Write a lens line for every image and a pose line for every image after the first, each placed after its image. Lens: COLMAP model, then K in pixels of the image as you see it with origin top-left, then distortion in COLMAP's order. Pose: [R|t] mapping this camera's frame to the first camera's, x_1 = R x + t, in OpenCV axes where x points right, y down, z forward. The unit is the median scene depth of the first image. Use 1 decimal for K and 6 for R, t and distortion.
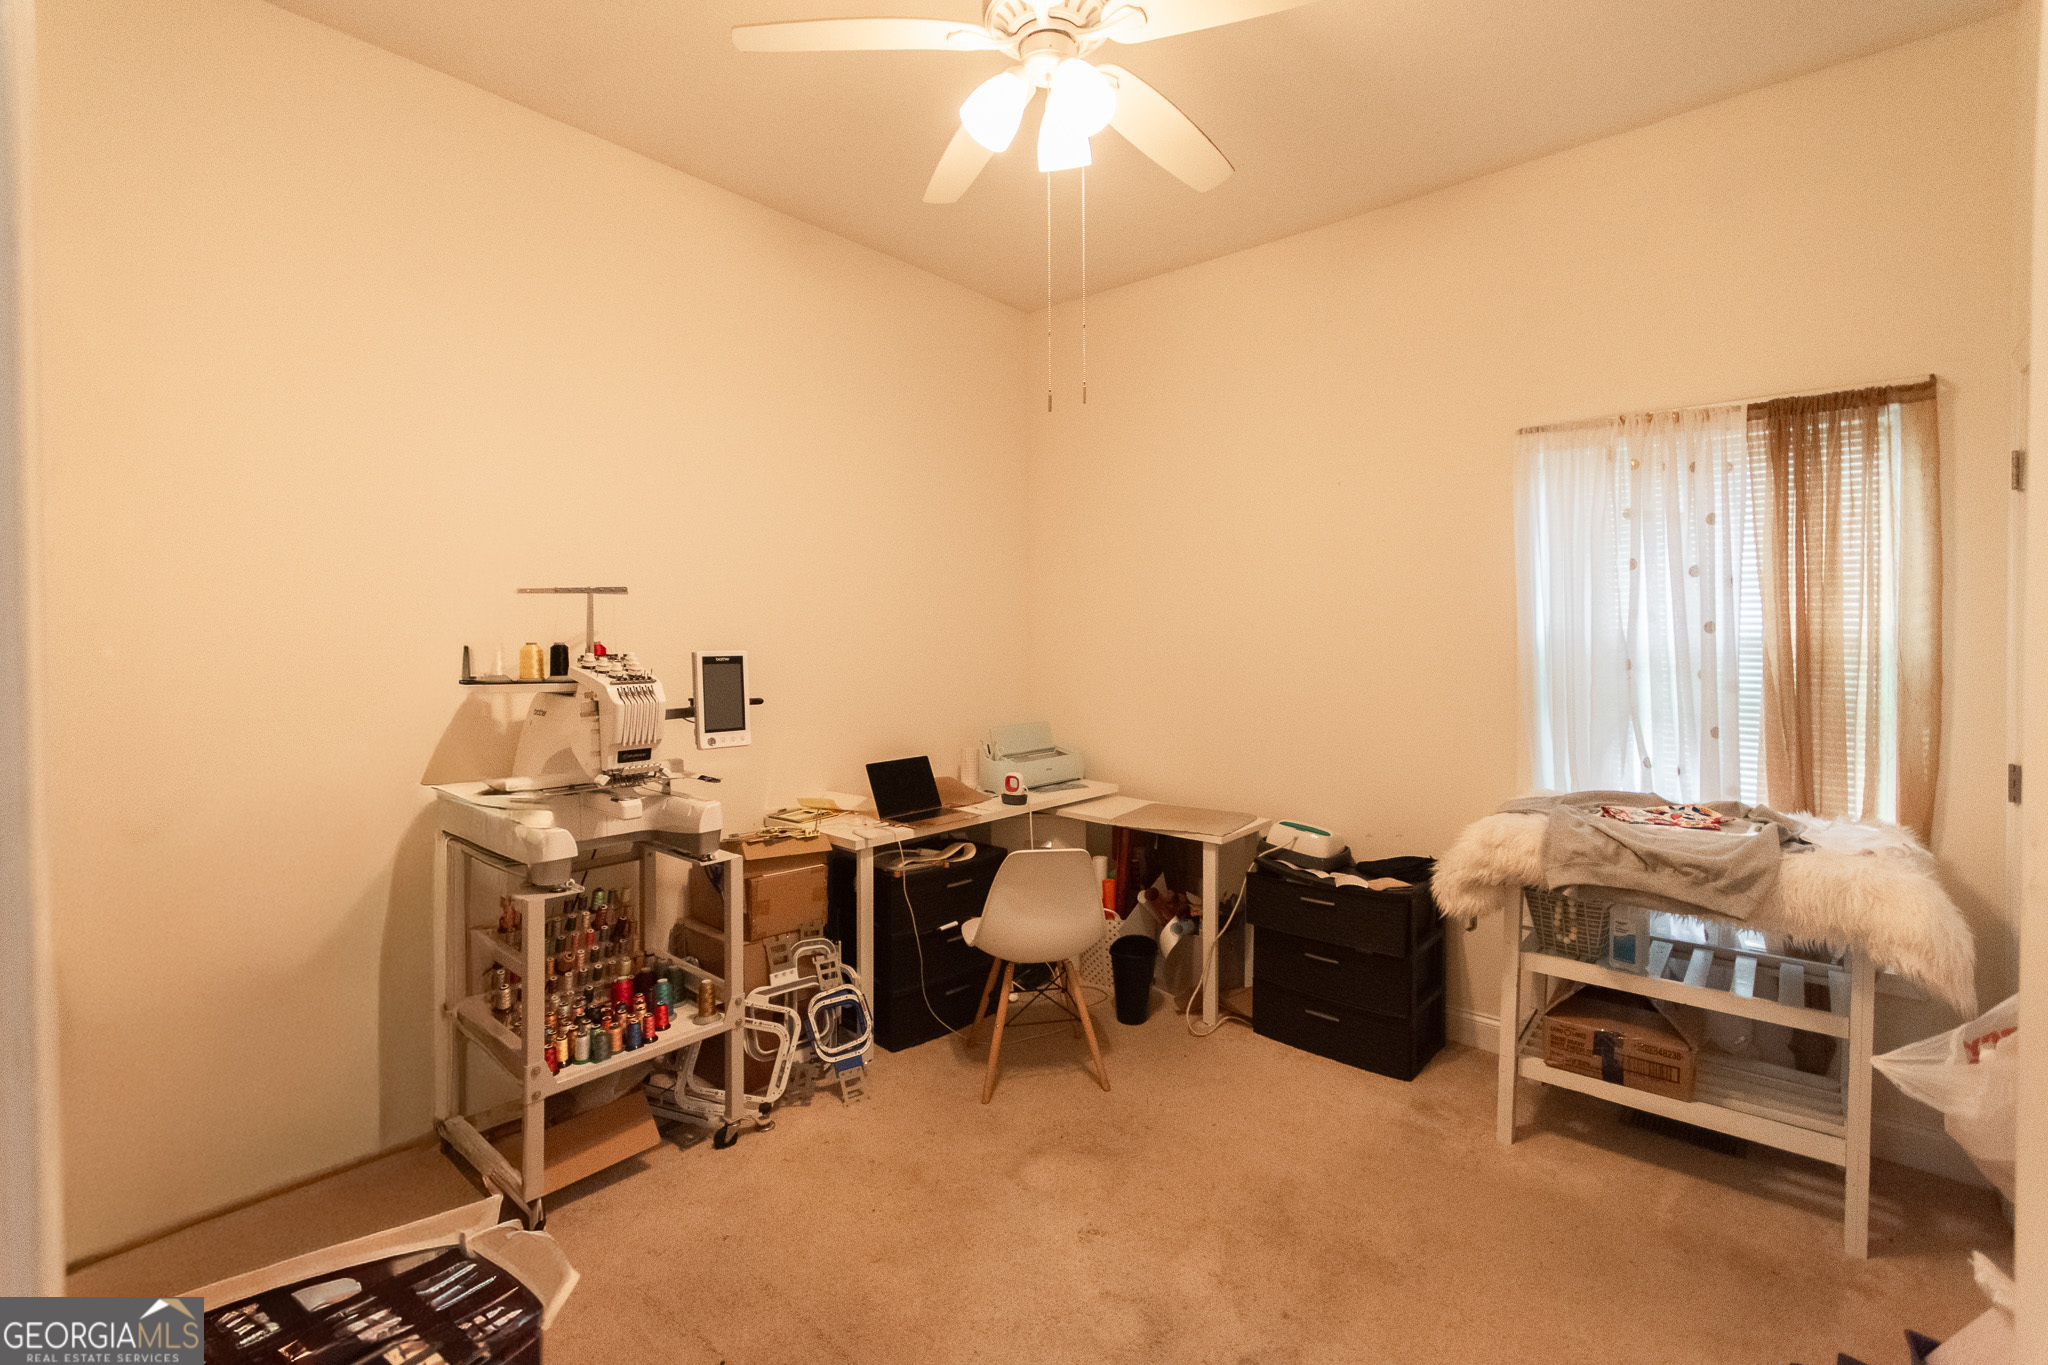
lens RADIAL K [[915.6, 0, 1020.7], [0, 915.6, 635.8], [0, 0, 1]] dist [0.005489, 0.000458]
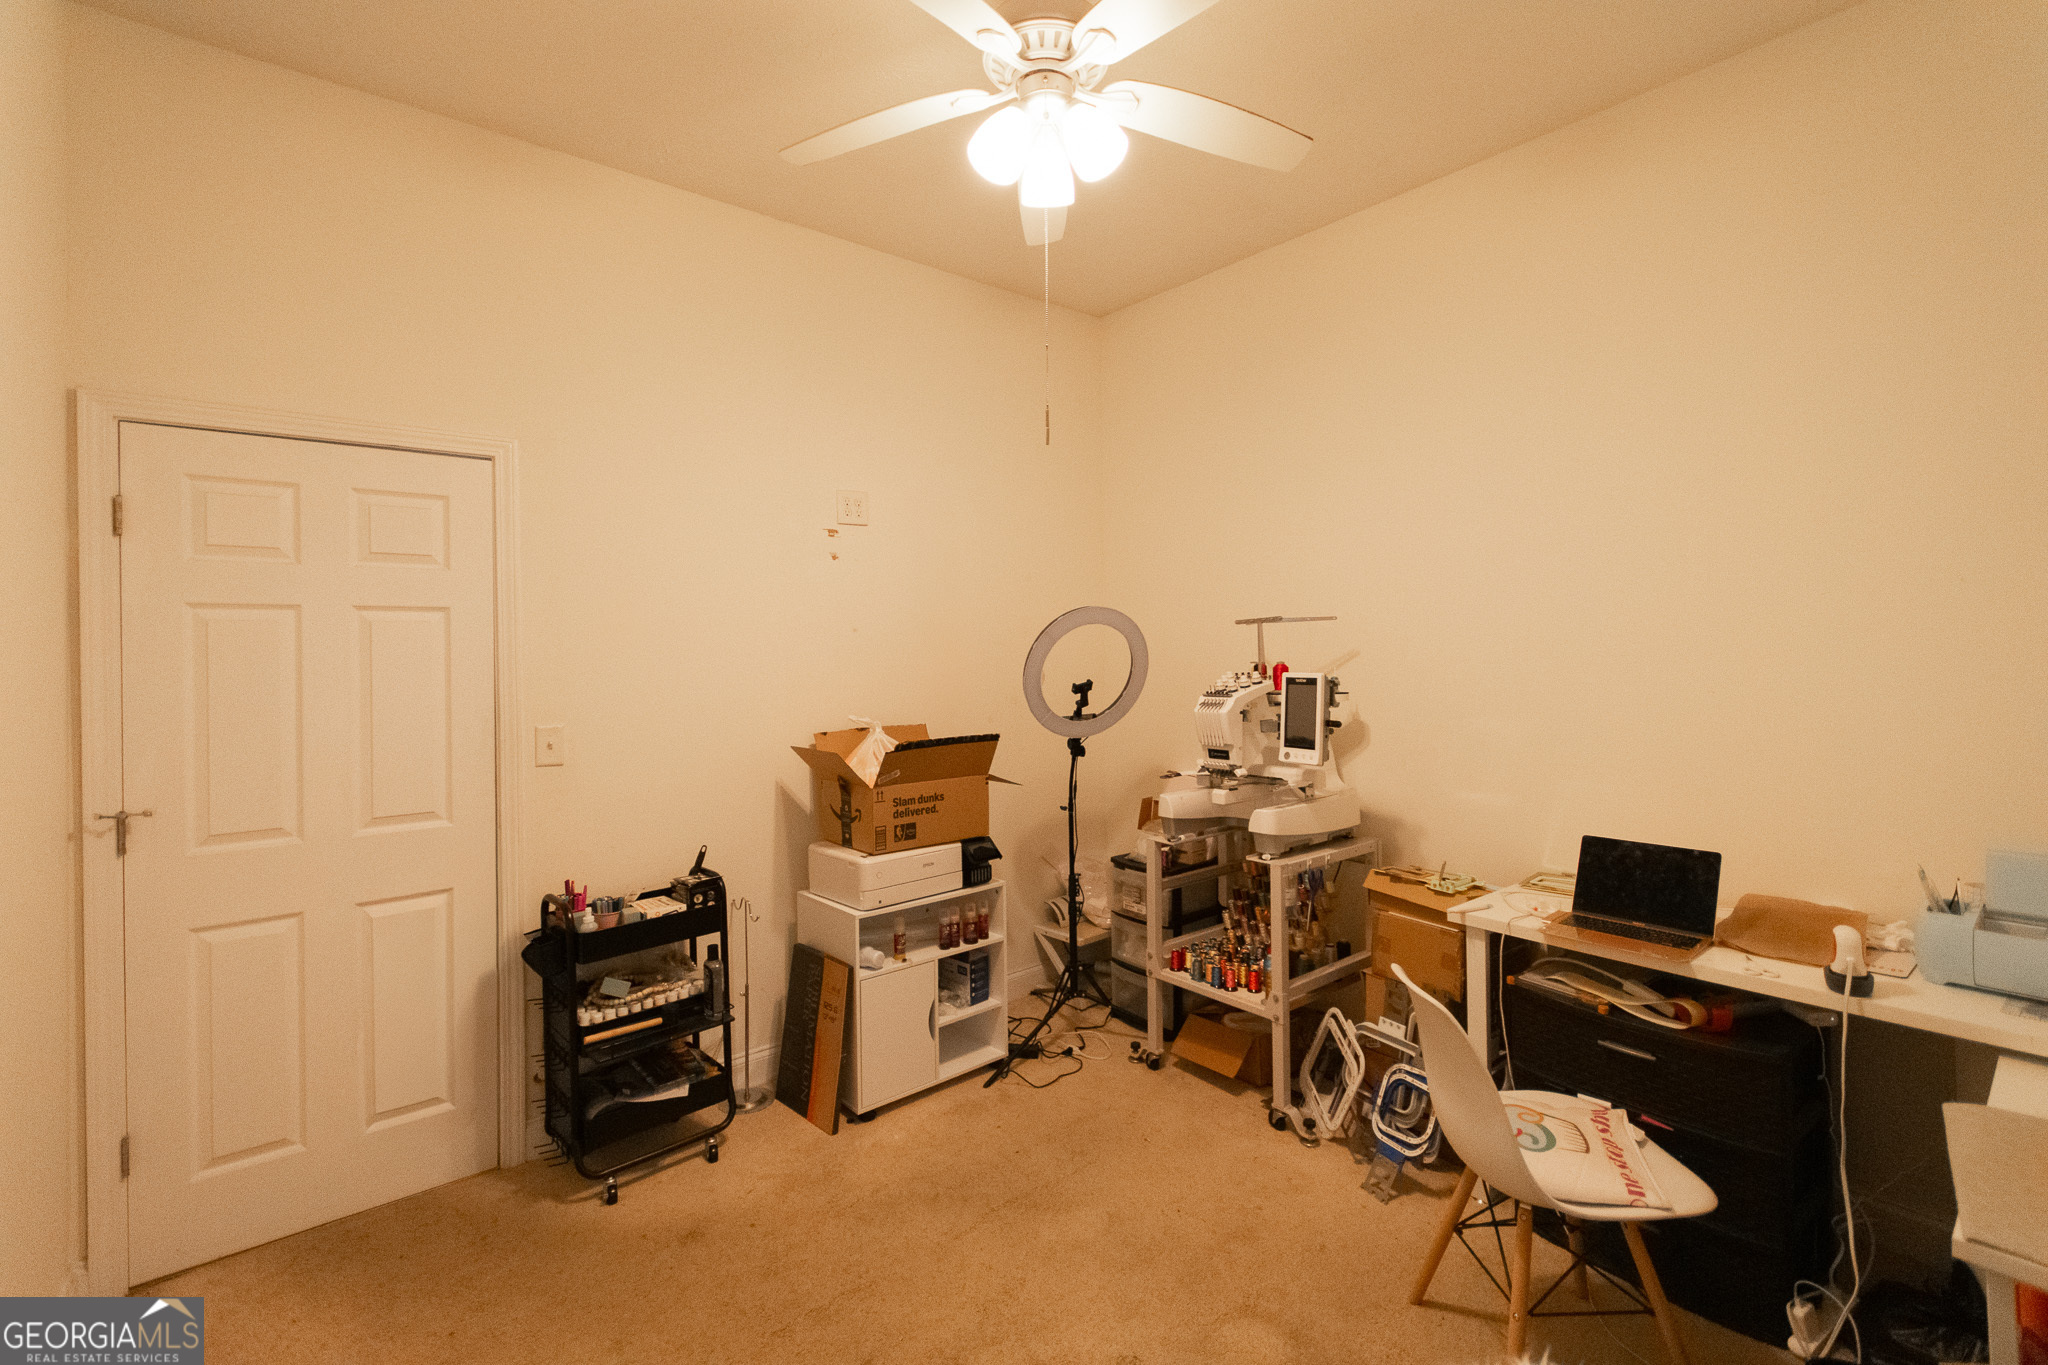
lens RADIAL K [[915.6, 0, 1020.7], [0, 915.6, 635.8], [0, 0, 1]] dist [0.005489, 0.000458]
pose [[-0.168425, -0.006383, -0.985694, 0.809004], [0.001567, 0.999976, -0.006743, -0.021180], [0.985713, -0.002680, -0.168411, 0.891385]]
